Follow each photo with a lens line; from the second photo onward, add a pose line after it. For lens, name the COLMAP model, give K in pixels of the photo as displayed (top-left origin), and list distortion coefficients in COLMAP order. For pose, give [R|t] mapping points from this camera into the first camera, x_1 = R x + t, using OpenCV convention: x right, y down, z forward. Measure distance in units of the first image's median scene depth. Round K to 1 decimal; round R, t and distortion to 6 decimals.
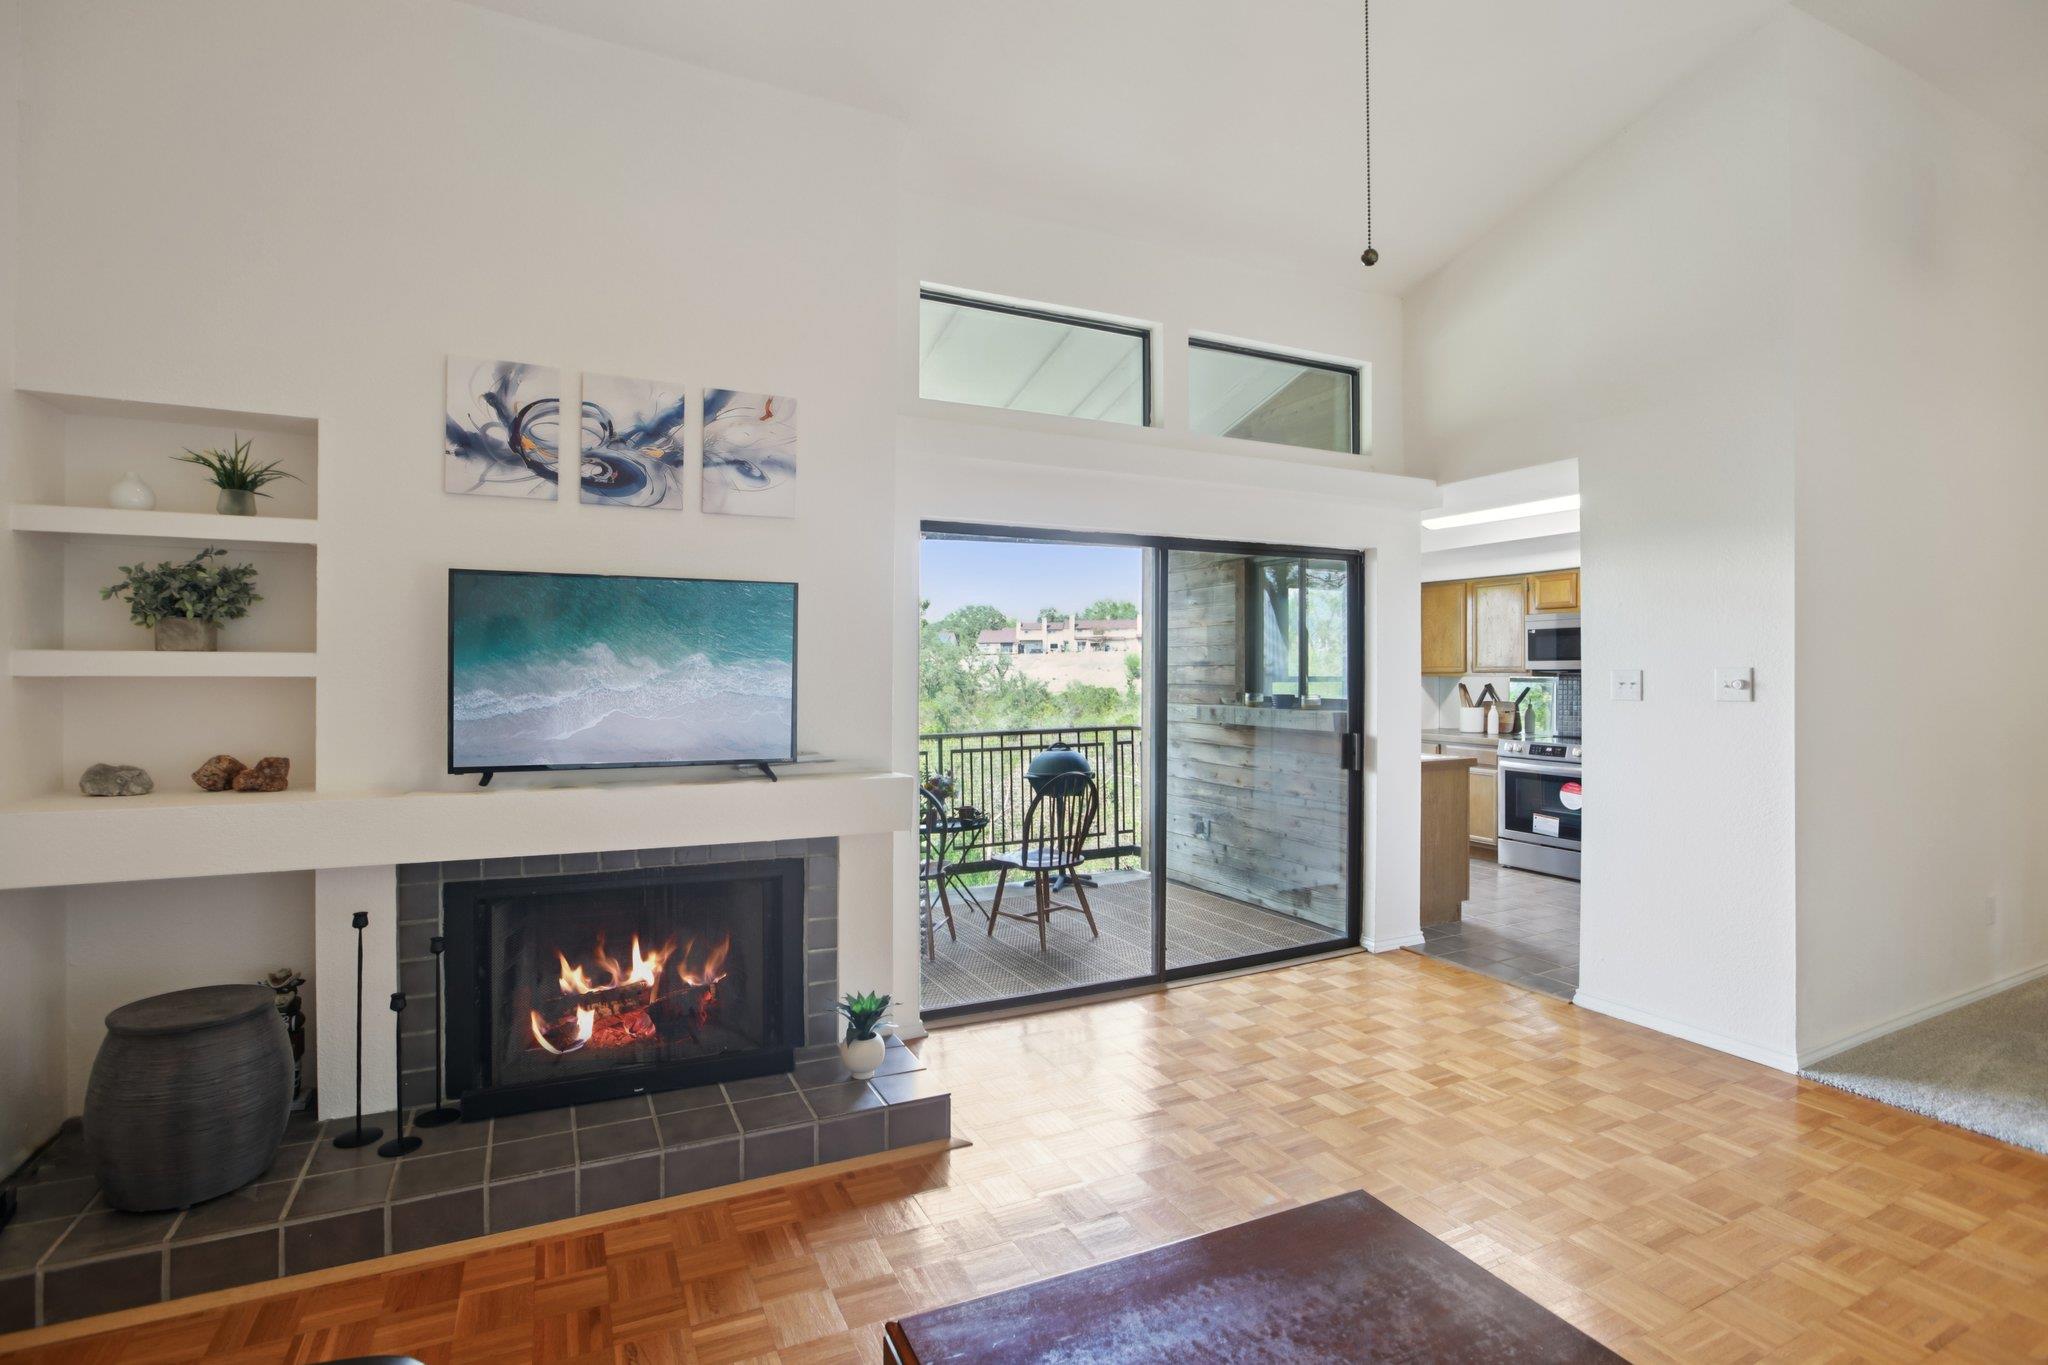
lens RADIAL K [[963.0, 0, 1017.3], [0, 963.0, 670.3], [0, 0, 1]] dist [-0.060471, 0.024862]
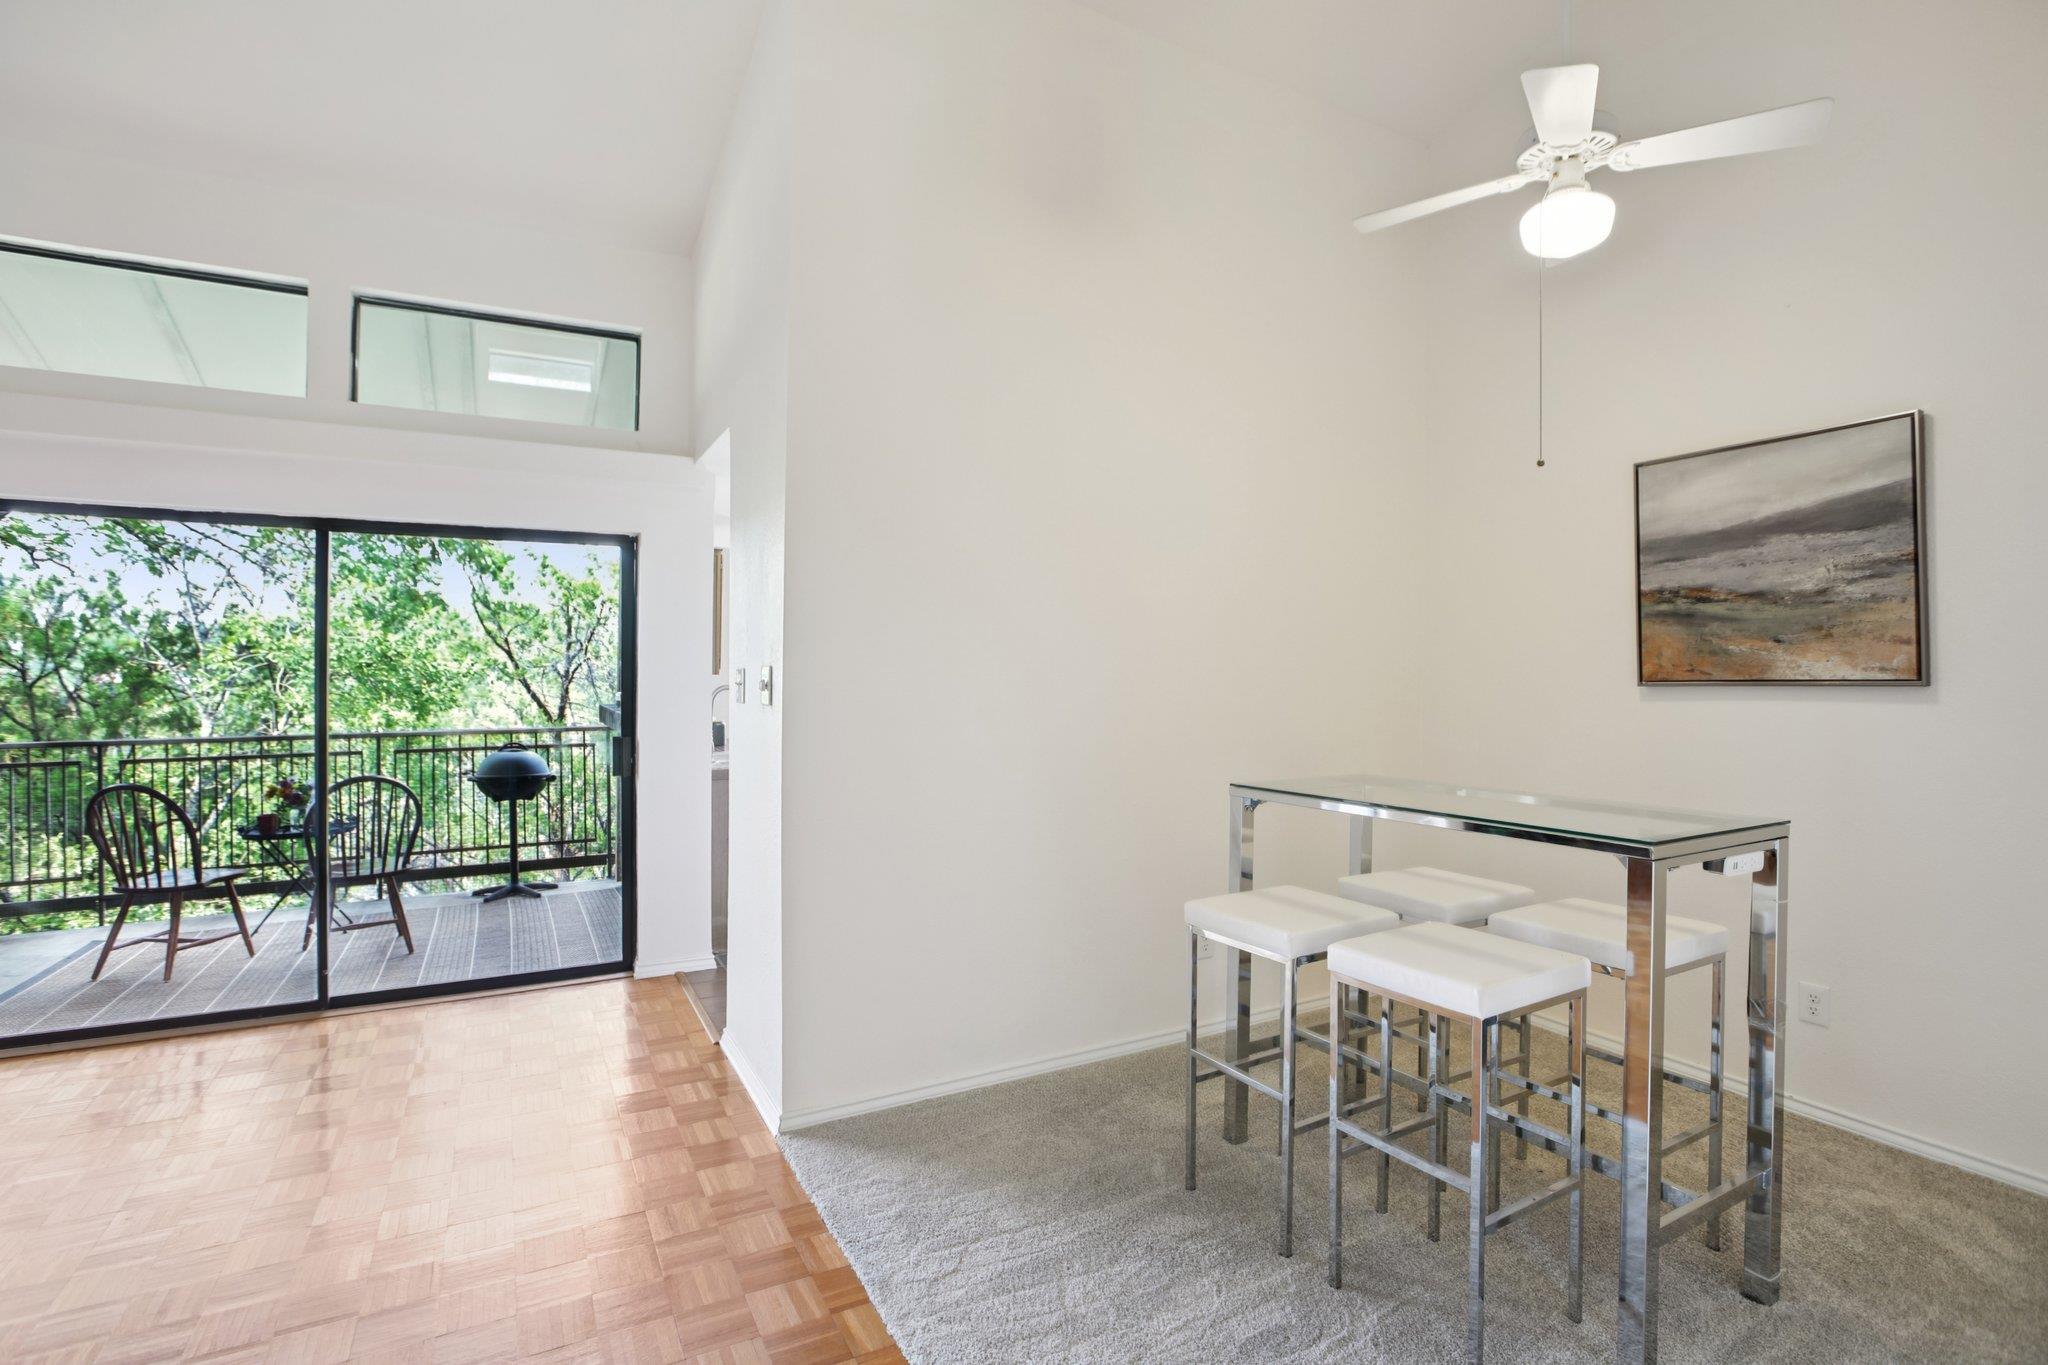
lens RADIAL K [[963.0, 0, 1017.3], [0, 963.0, 670.3], [0, 0, 1]] dist [-0.060471, 0.024862]
pose [[0.999046, 0.008957, 0.042741, 0.574326], [-0.008972, 0.999960, 0.000148, -0.001175], [-0.042738, -0.000531, 0.999086, 0.064525]]
